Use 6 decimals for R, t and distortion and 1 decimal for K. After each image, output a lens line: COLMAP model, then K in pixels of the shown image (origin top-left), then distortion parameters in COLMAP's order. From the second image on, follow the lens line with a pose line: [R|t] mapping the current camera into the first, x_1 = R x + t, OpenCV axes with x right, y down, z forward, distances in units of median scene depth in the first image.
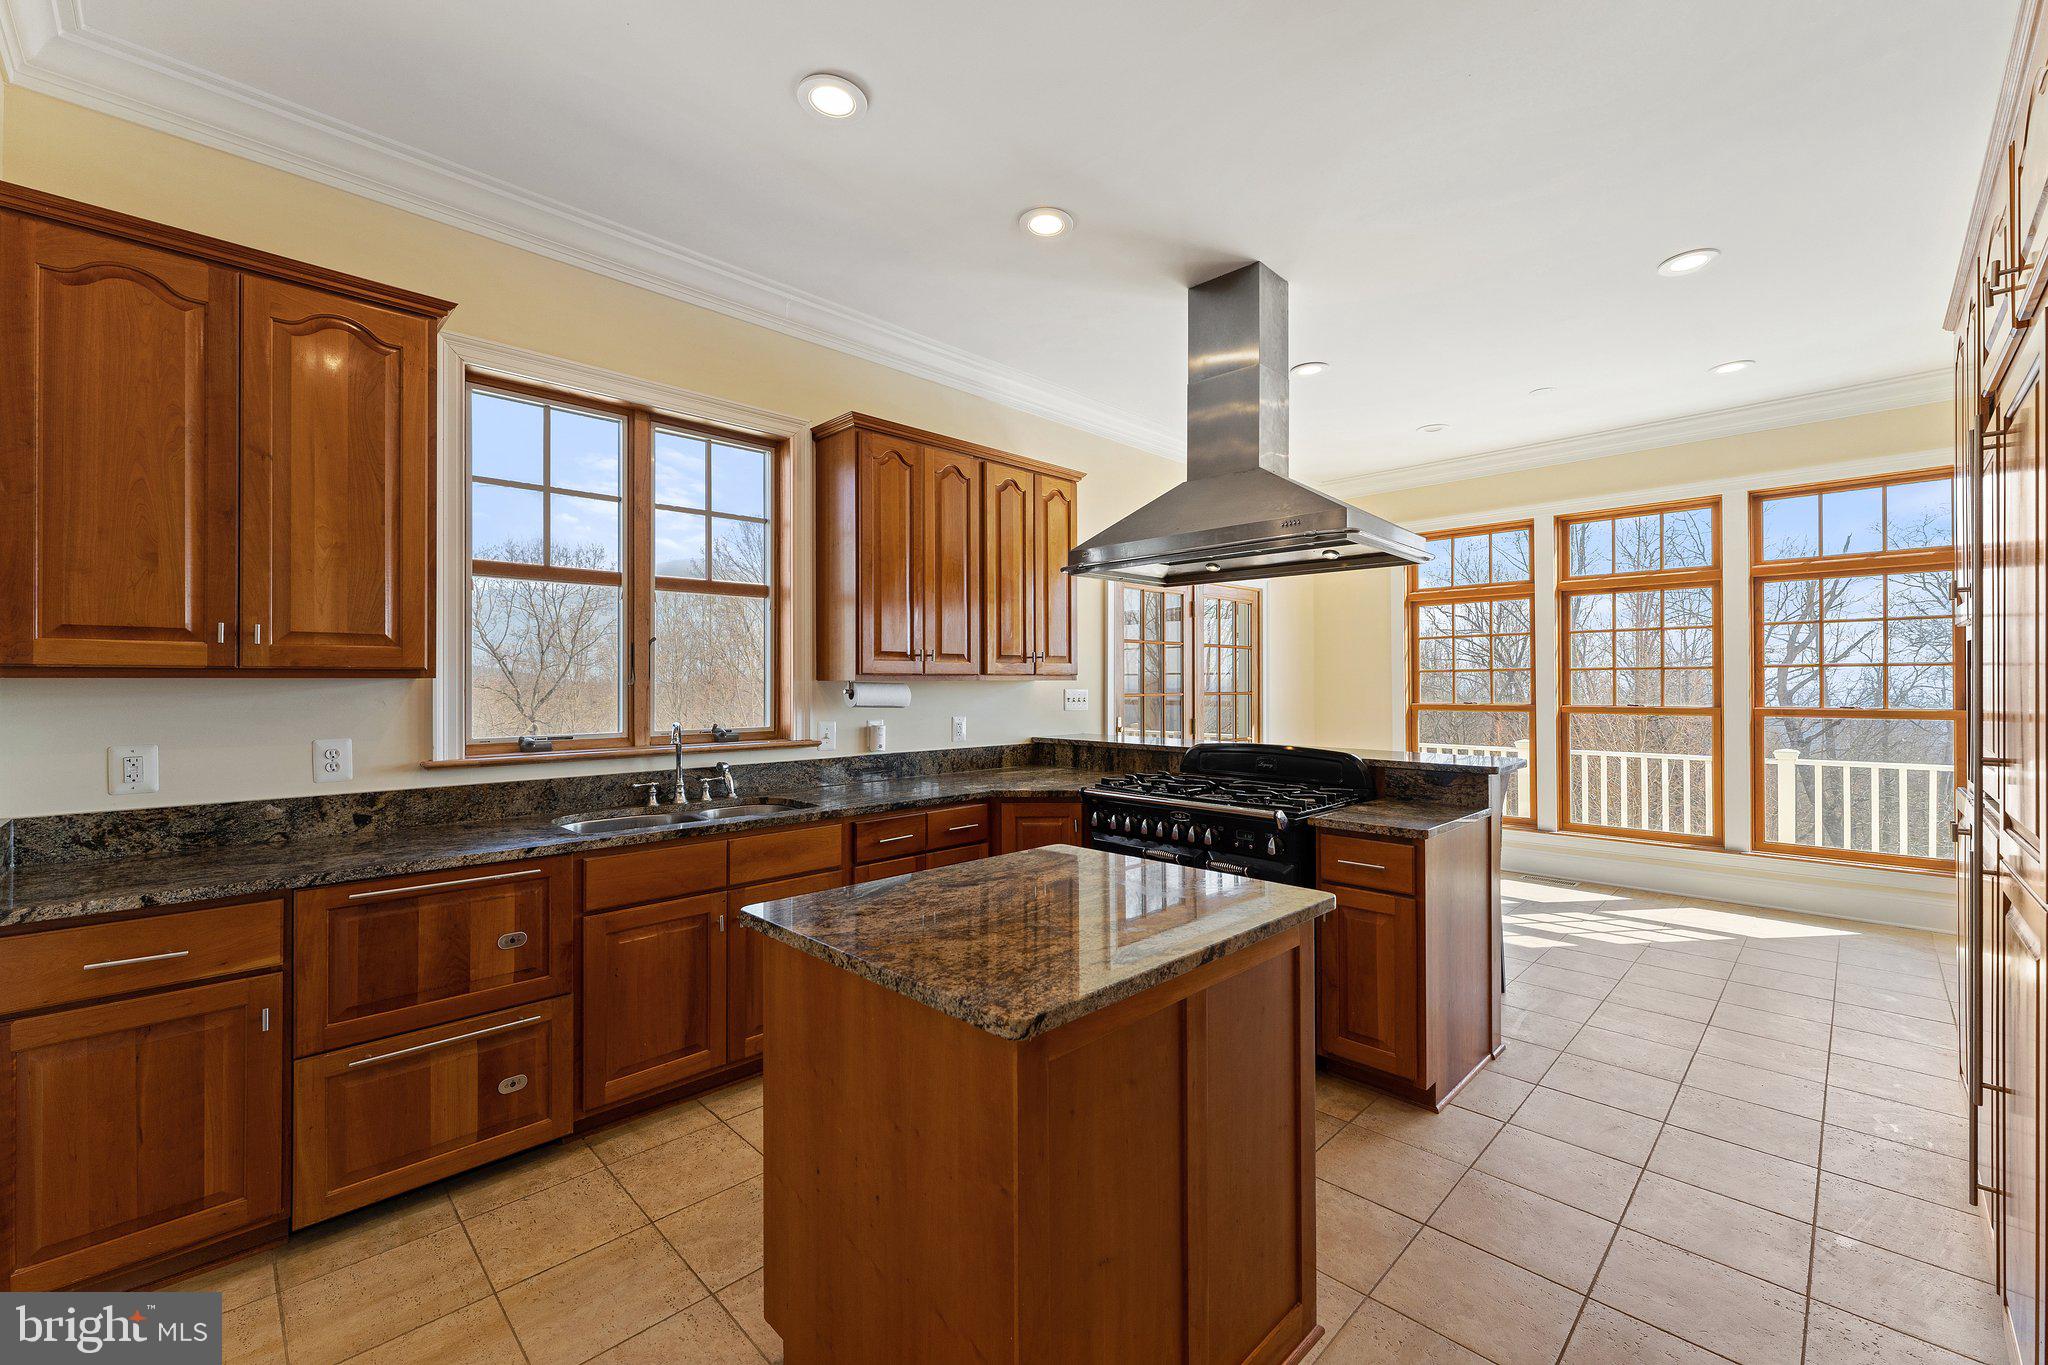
lens RADIAL K [[823.4, 0, 1010.4], [0, 823.4, 676.8], [0, 0, 1]] dist [0.001022, -0.000694]
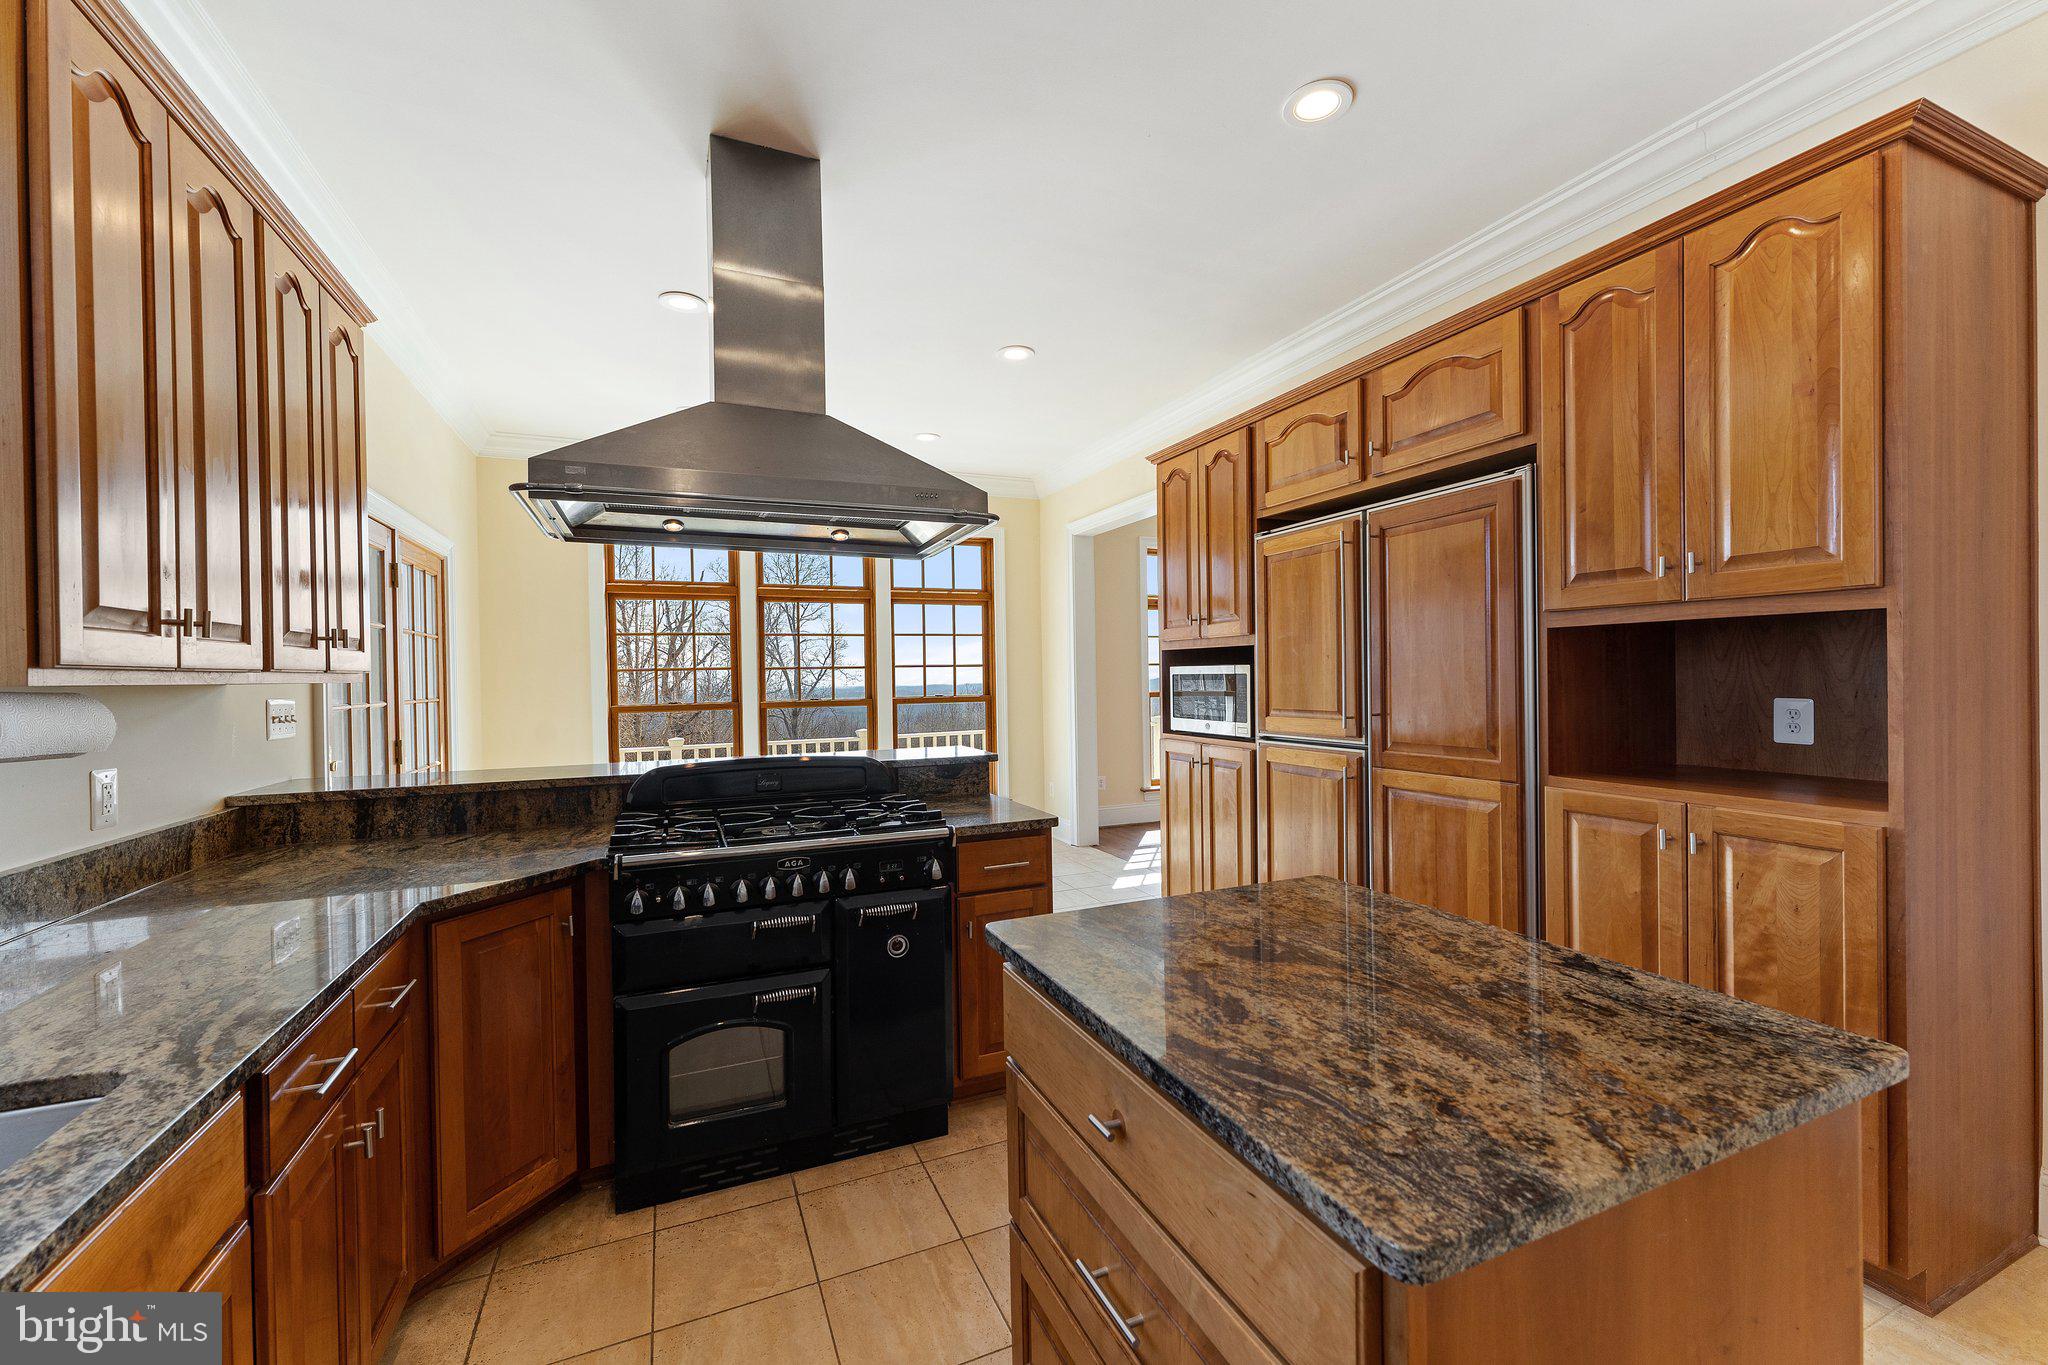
lens RADIAL K [[823.4, 0, 1016.4], [0, 823.4, 684.0], [0, 0, 1]] dist [0.001022, -0.000694]
pose [[0.353555, -0.013005, 0.935323, -0.398189], [0.005732, 0.999915, 0.011736, 0.001571], [-0.935396, 0.001212, 0.353599, 0.541370]]
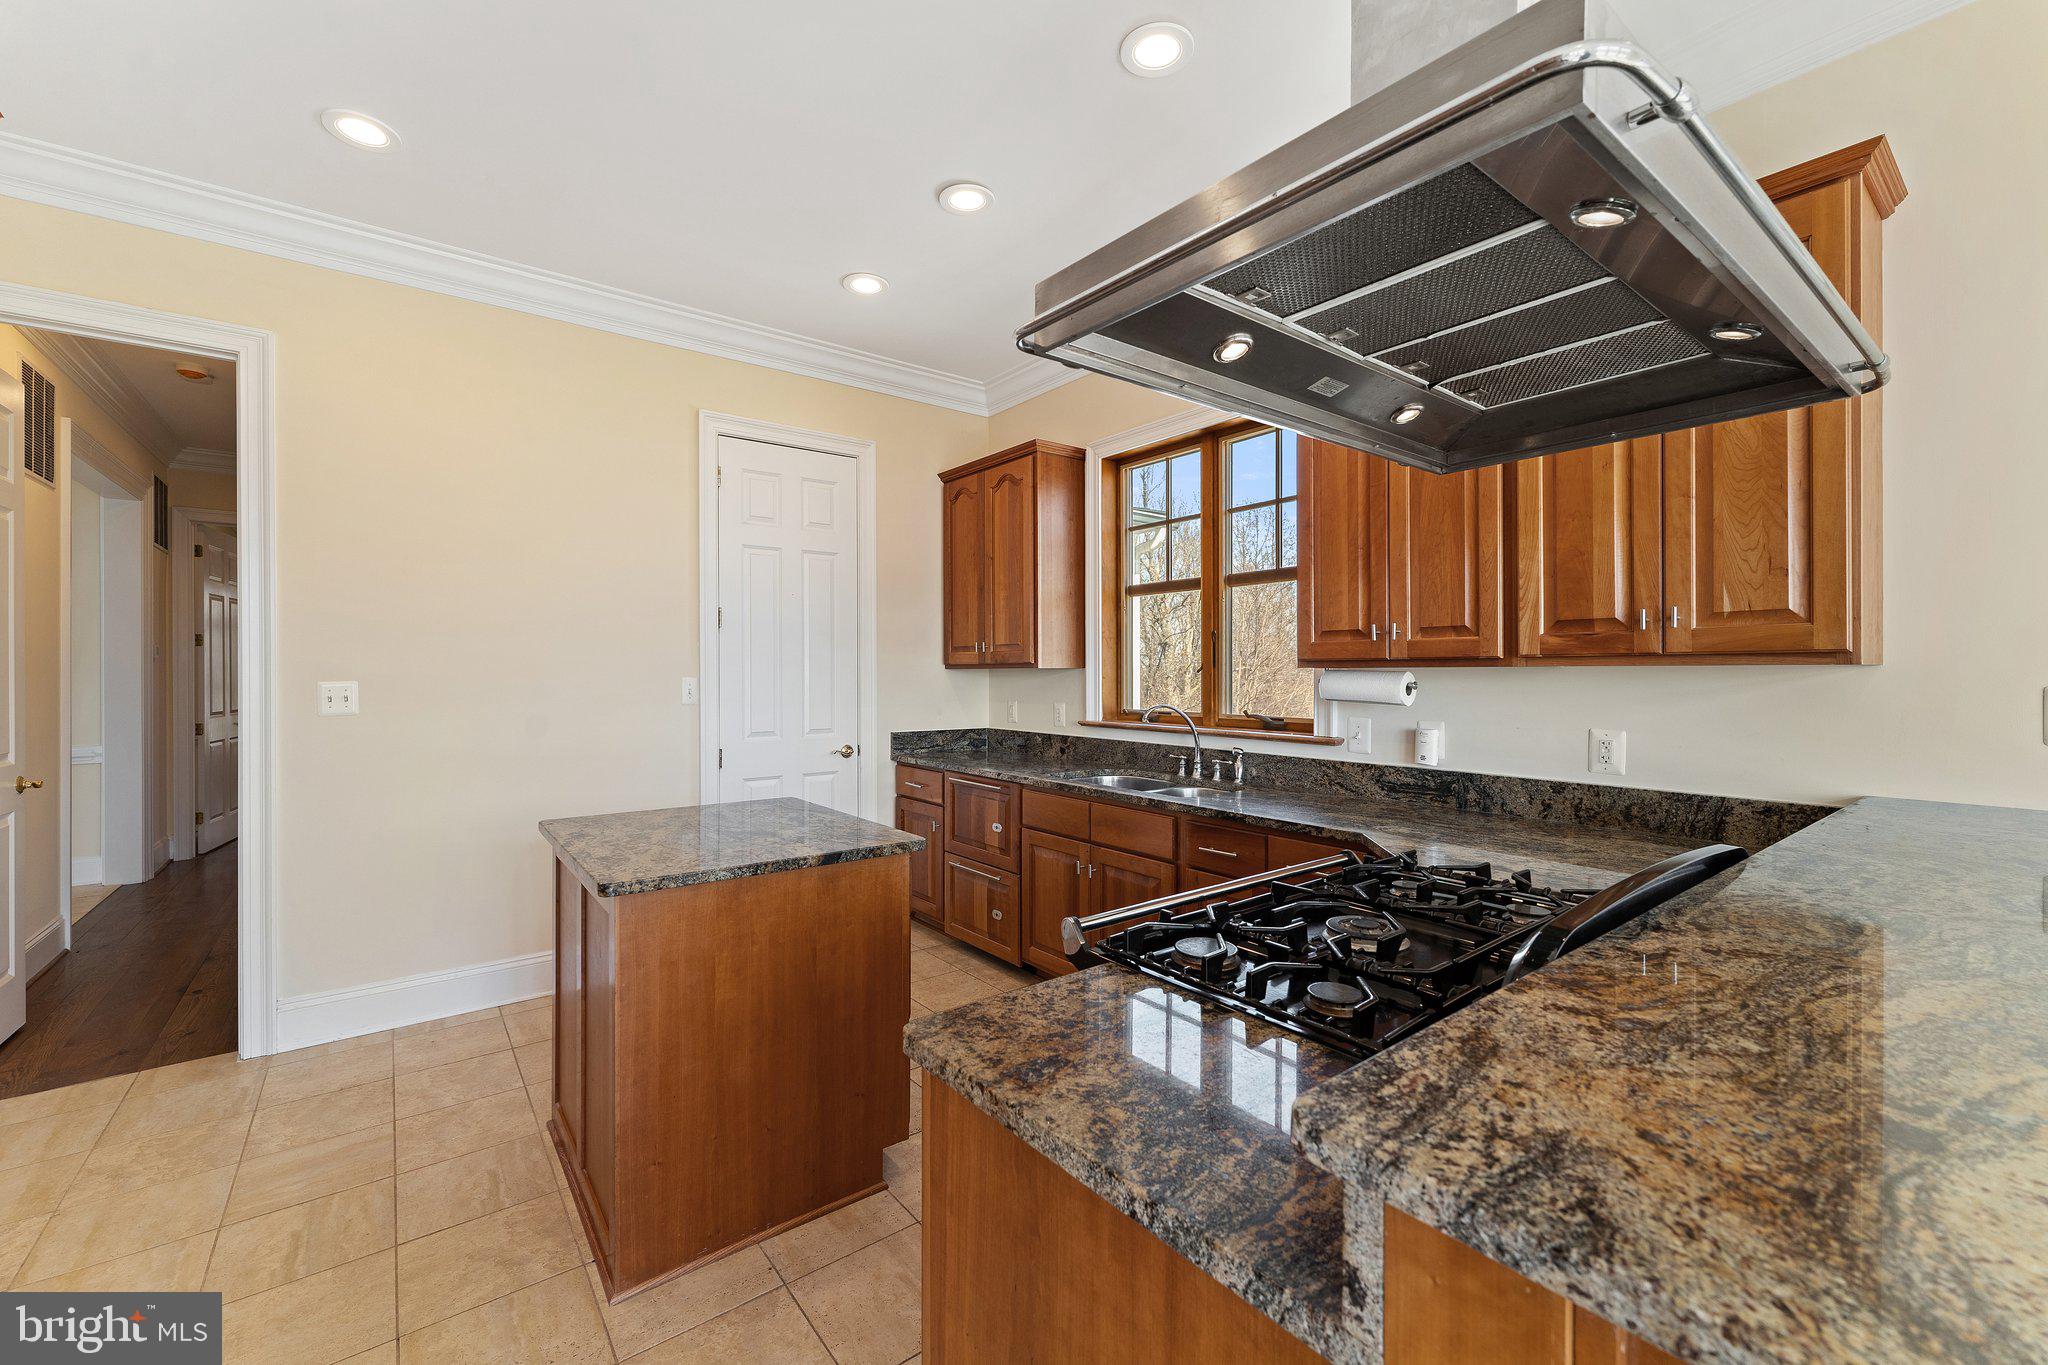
lens RADIAL K [[823.4, 0, 1034.9], [0, 823.4, 668.2], [0, 0, 1]] dist [0.001022, -0.000694]
pose [[-0.119003, -0.000341, -0.992894, 0.735020], [0.012972, 0.999914, -0.001898, 0.003197], [0.992809, -0.013106, -0.118989, 0.914370]]
